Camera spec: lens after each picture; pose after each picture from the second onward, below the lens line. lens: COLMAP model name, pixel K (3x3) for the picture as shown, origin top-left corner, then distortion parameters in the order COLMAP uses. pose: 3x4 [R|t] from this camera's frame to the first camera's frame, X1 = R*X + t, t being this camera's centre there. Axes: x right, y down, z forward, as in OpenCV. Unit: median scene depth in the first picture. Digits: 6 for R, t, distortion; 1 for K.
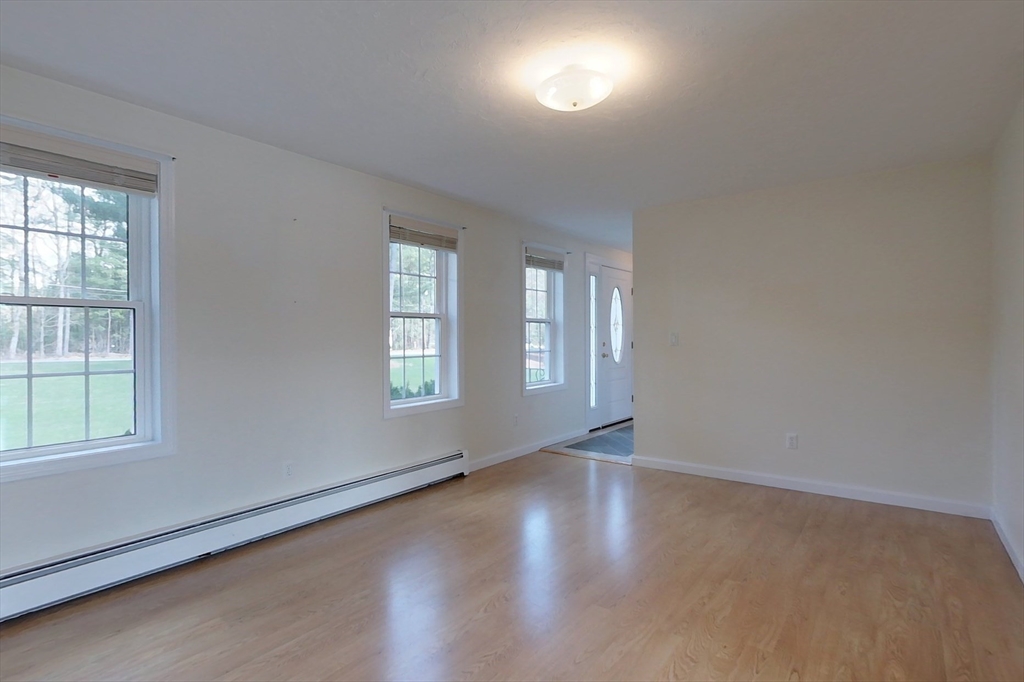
lens RADIAL K [[489.8, 0, 525.5], [0, 489.8, 349.0], [0, 0, 1]] dist [-0.009727, -0.000168]
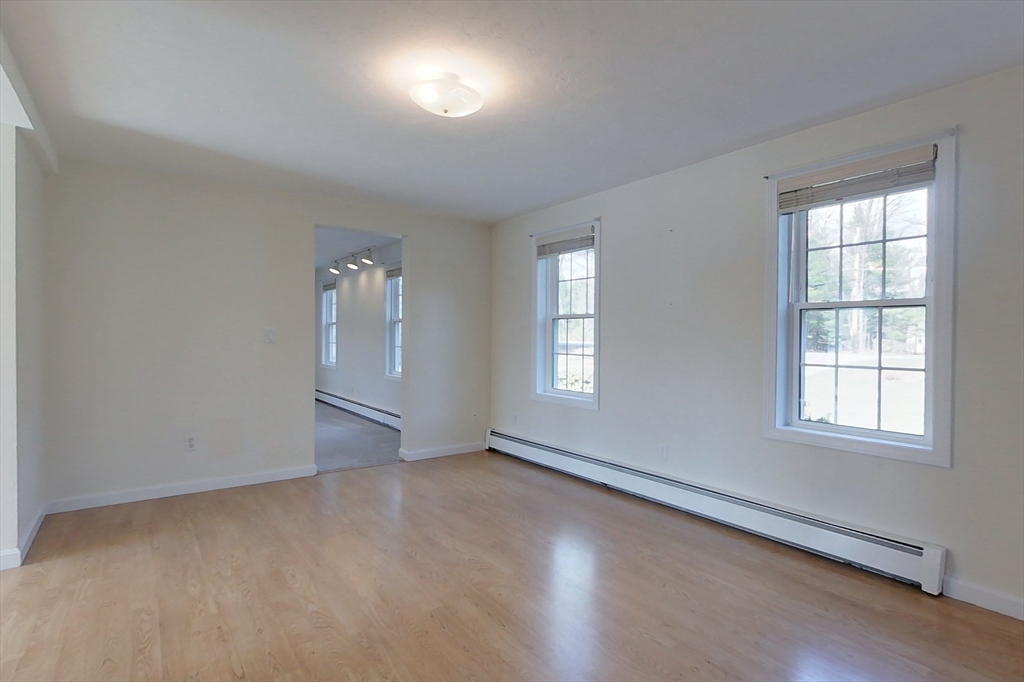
lens RADIAL K [[517.8, 0, 514.4], [0, 517.8, 340.8], [0, 0, 1]] dist [-0.002416, 0.000953]
pose [[-0.286597, 0.013804, -0.957952, 0.642381], [-0.025303, 0.999438, 0.021972, -0.024398], [0.957717, 0.030536, -0.286086, 0.834963]]
